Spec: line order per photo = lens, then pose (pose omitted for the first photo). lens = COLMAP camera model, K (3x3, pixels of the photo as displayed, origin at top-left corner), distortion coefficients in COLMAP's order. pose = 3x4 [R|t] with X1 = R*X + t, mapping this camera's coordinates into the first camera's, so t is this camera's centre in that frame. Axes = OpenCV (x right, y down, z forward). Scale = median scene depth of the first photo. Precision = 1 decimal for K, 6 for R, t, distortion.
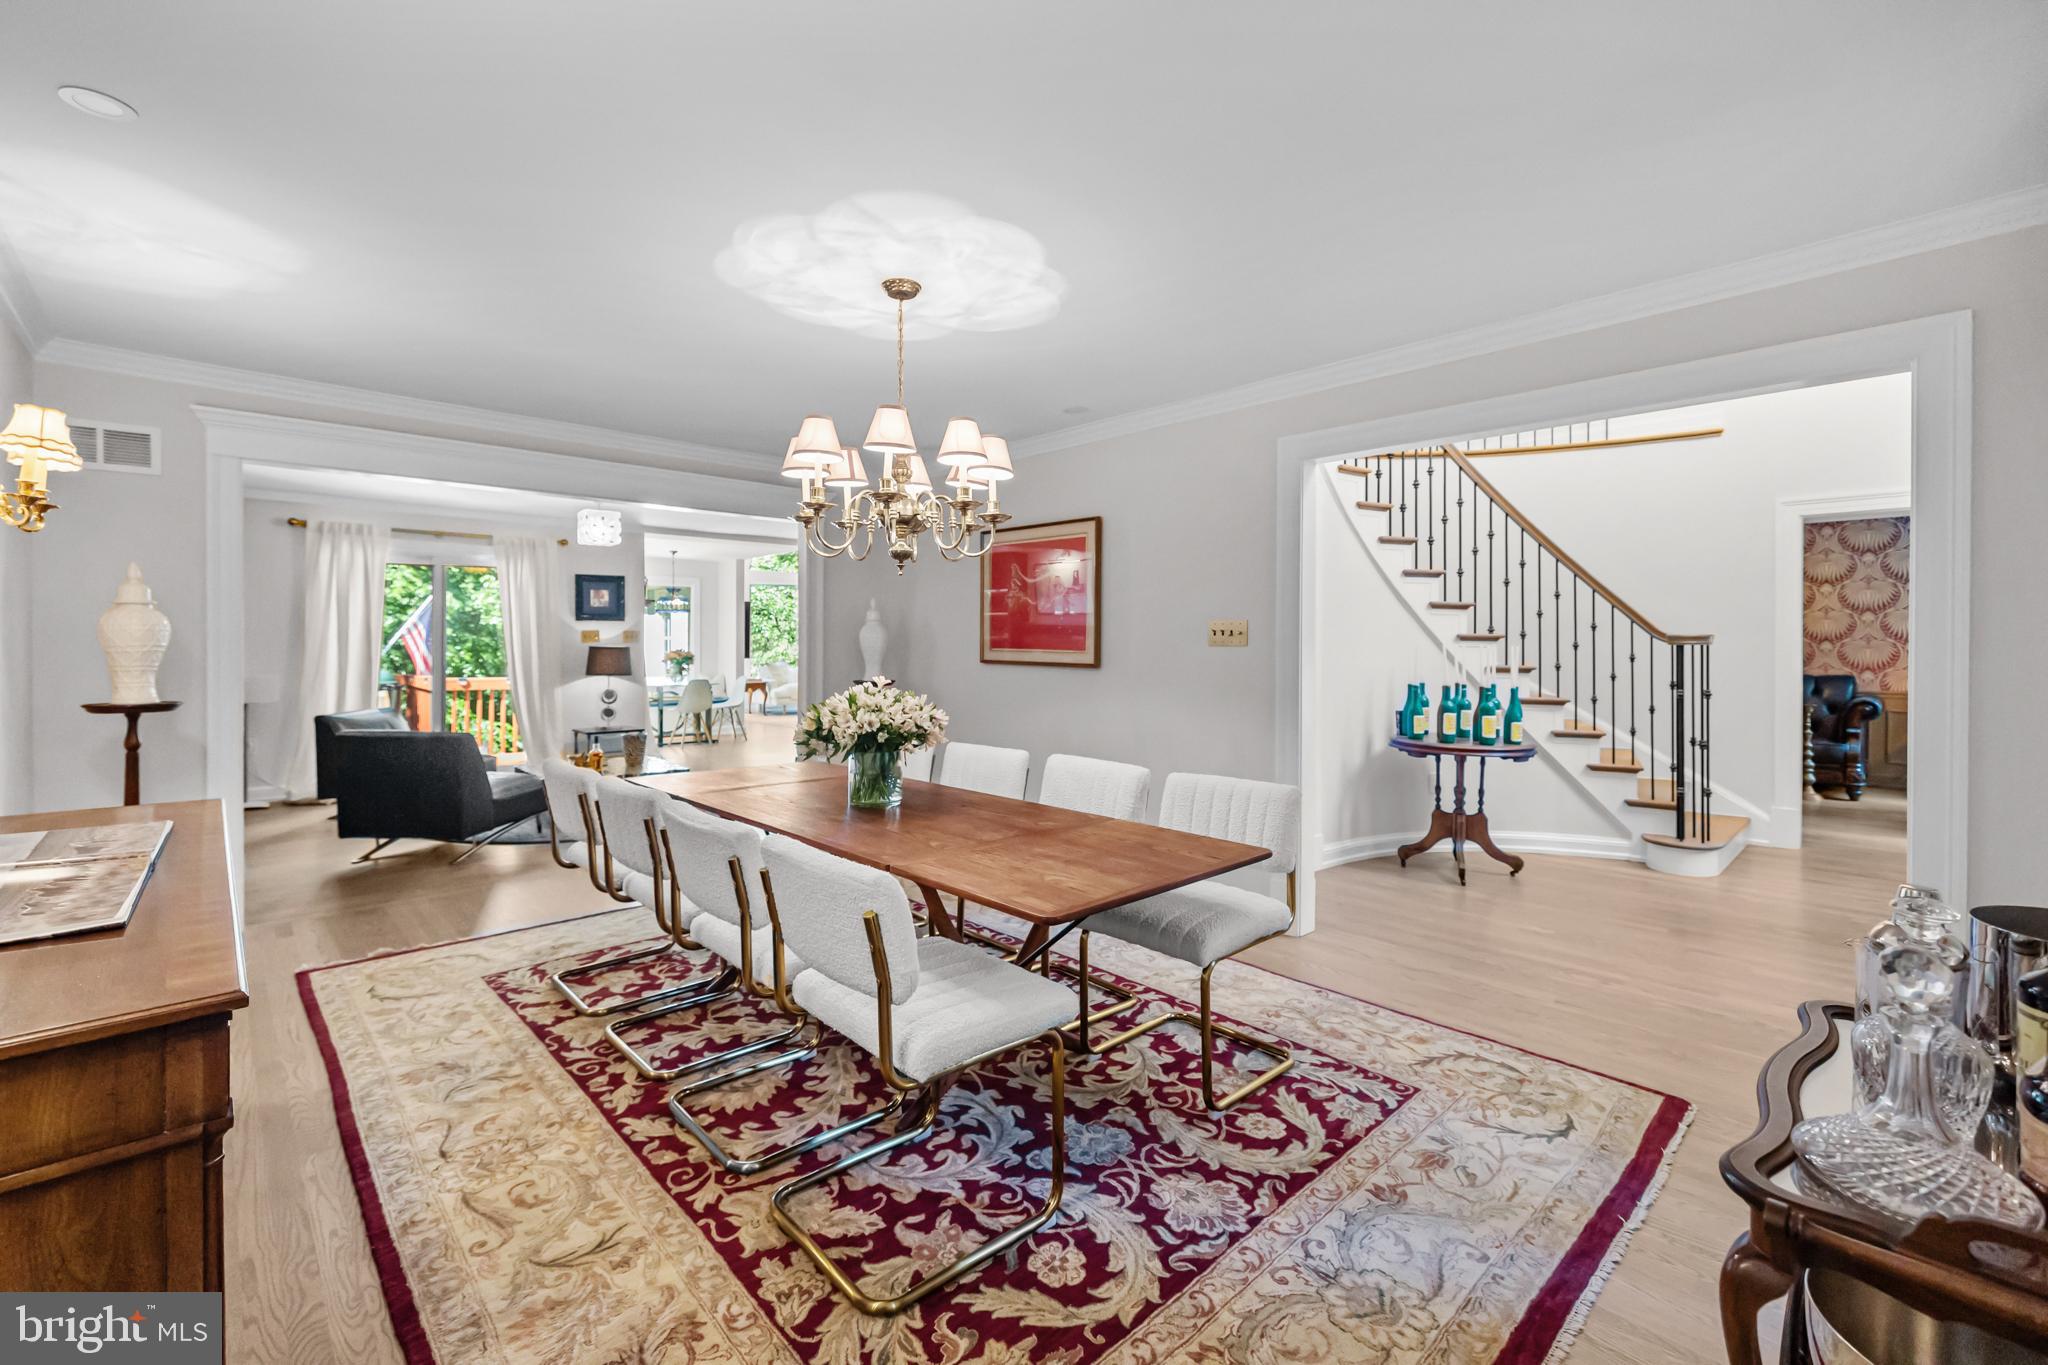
lens RADIAL K [[866.9, 0, 1024.9], [0, 866.9, 653.7], [0, 0, 1]] dist [0.003031, -0.000094]
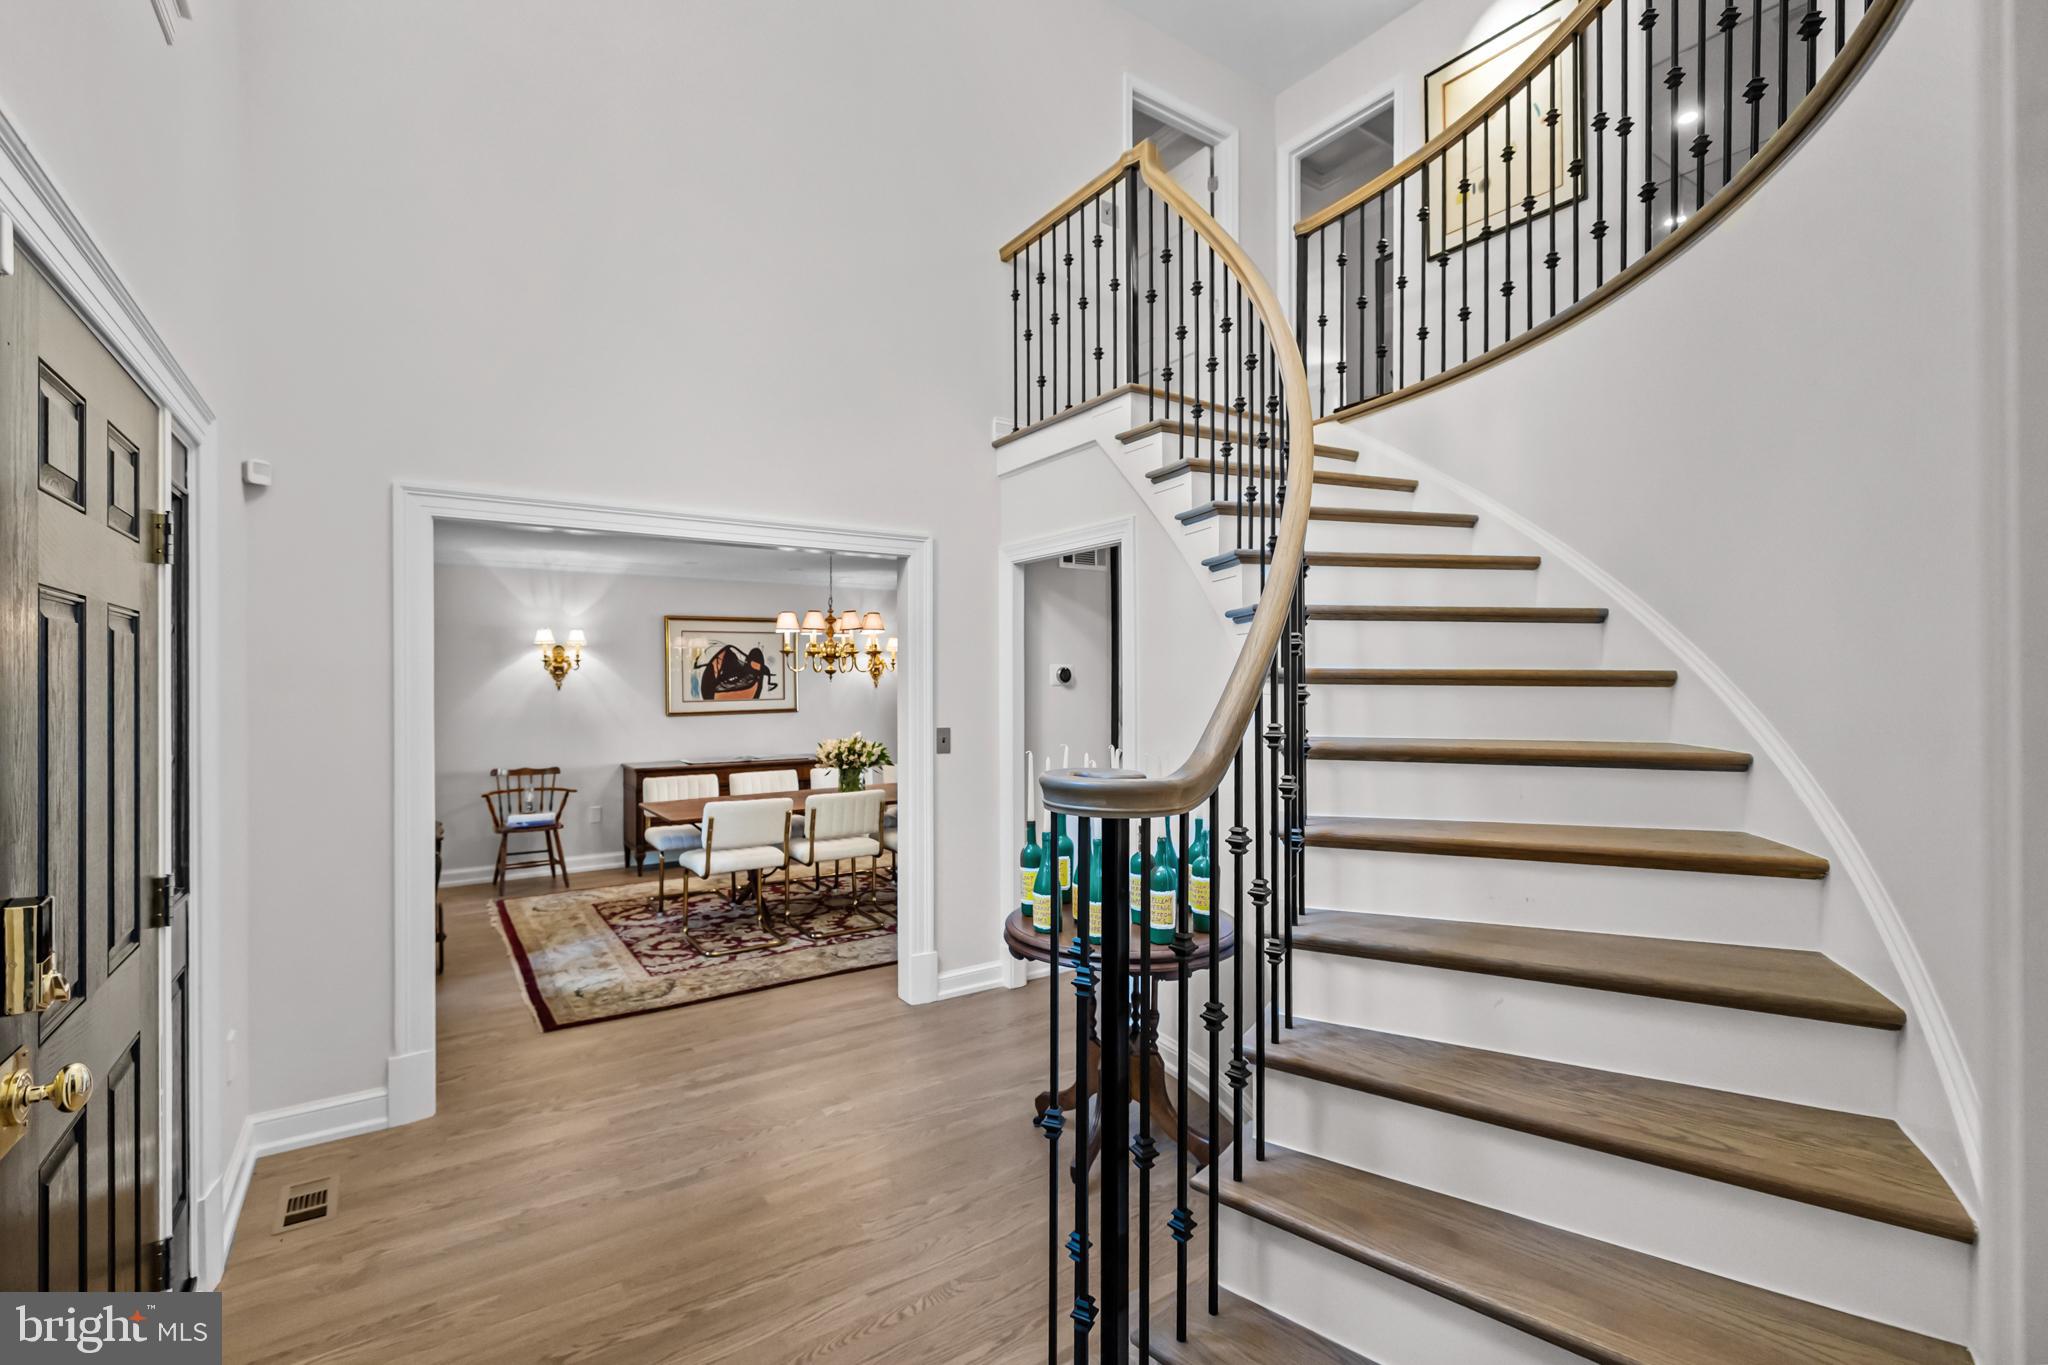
lens RADIAL K [[895.6, 0, 1008.7], [0, 895.6, 673.3], [0, 0, 1]] dist [0.000646, -0.000058]
pose [[-0.157484, -0.008671, -0.987483, 1.882176], [-0.009444, 0.999929, -0.007274, -0.098017], [0.987476, 0.008180, -0.157555, 1.750569]]
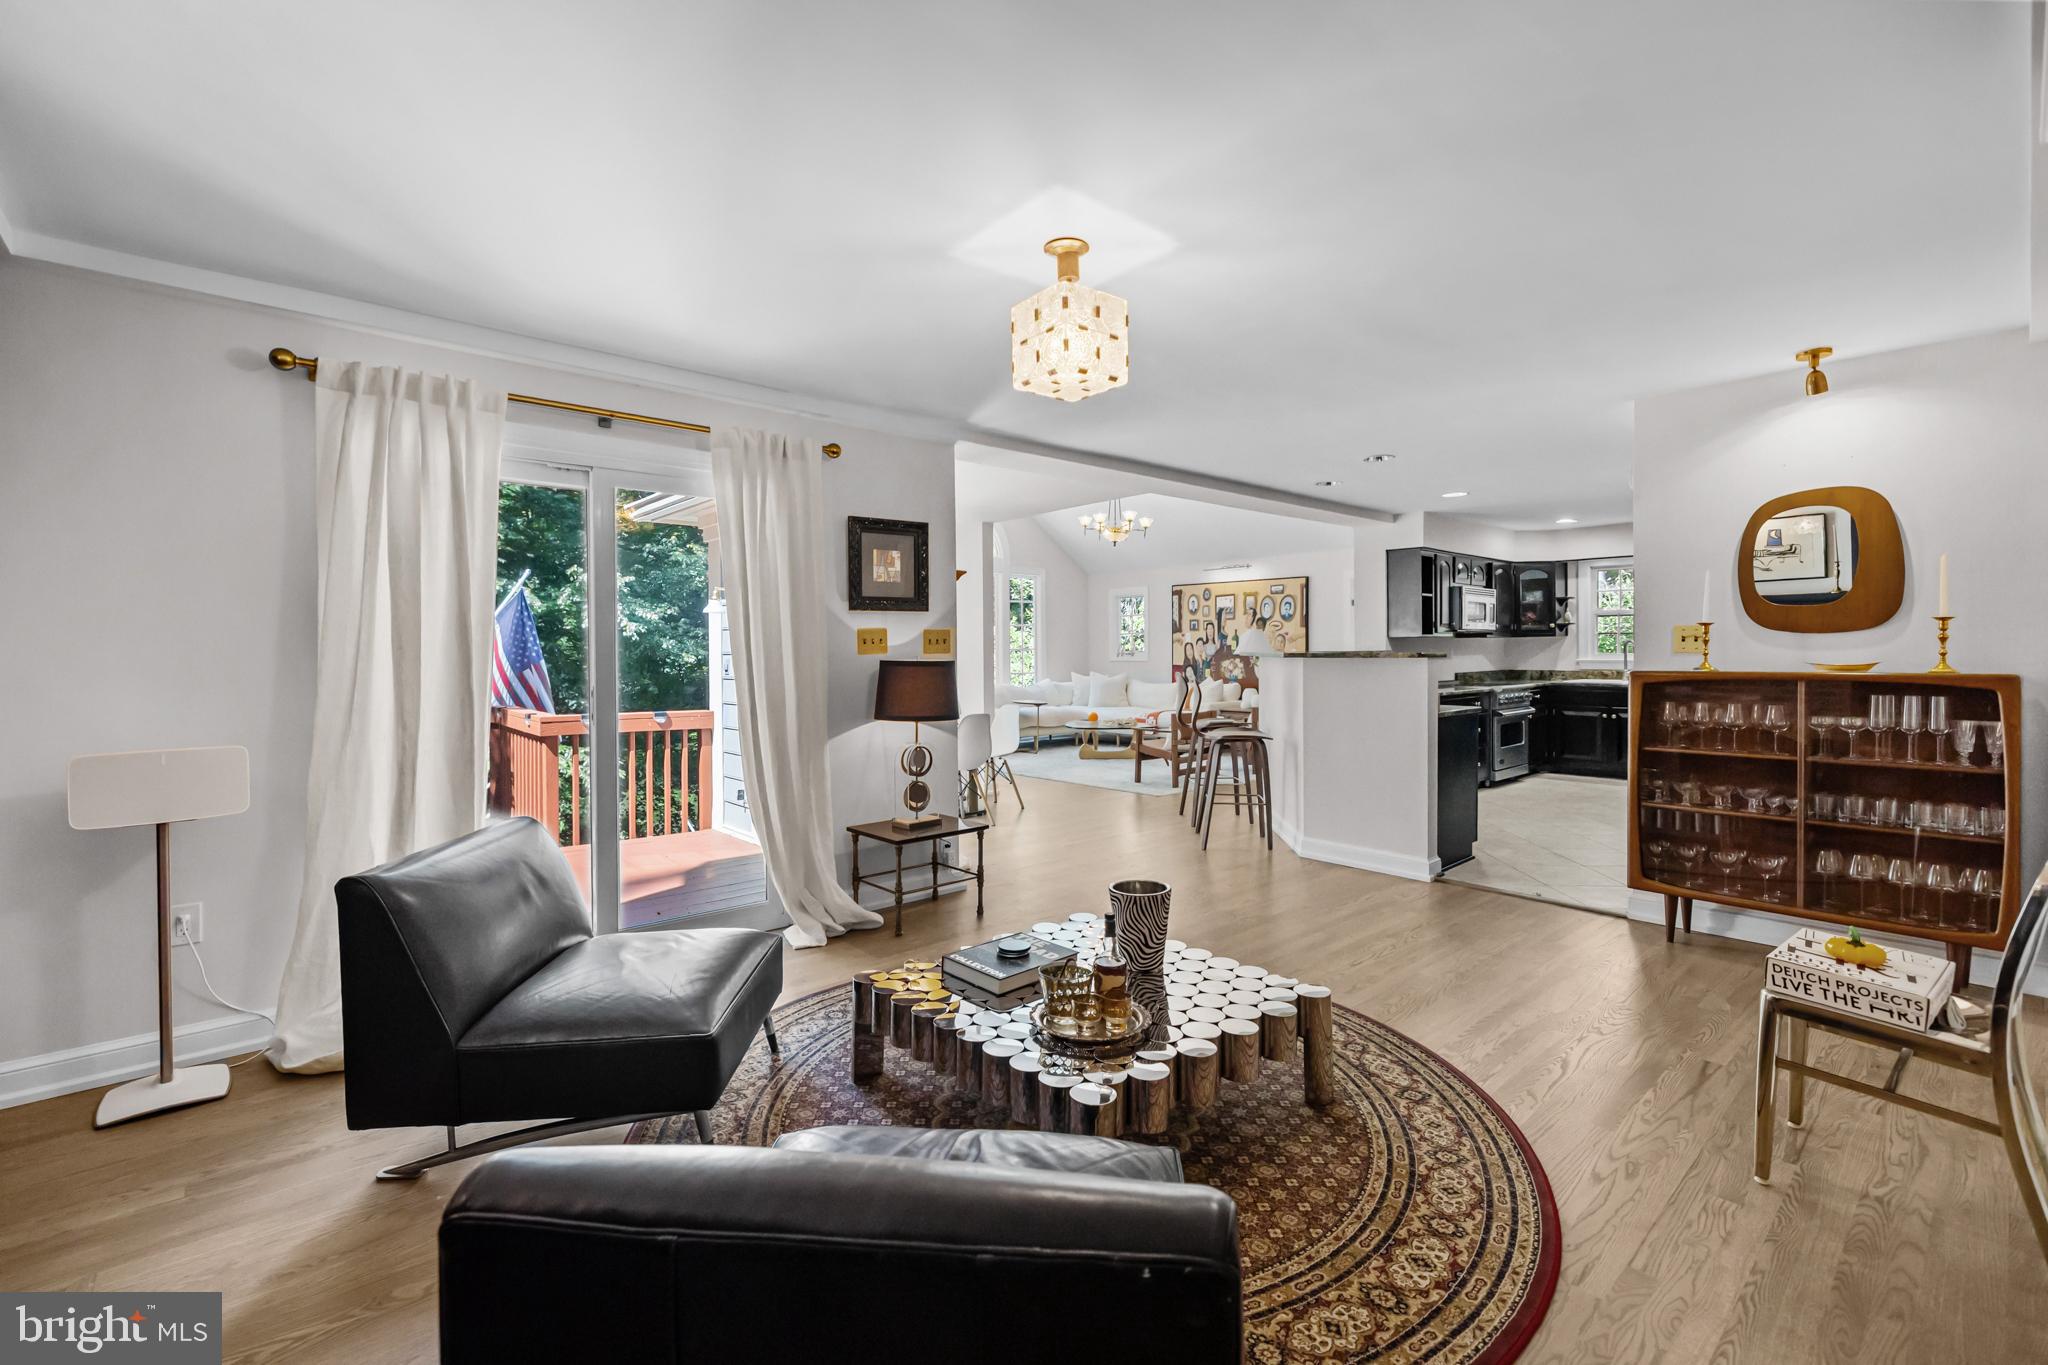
lens RADIAL K [[875.6, 0, 1023.2], [0, 875.6, 660.9], [0, 0, 1]] dist [0.000720, 0.000440]
pose [[0.999296, -0.010934, -0.035879, -1.187228], [0.010887, 0.999940, -0.001517, -0.019644], [0.035893, 0.001125, 0.999355, 1.480590]]
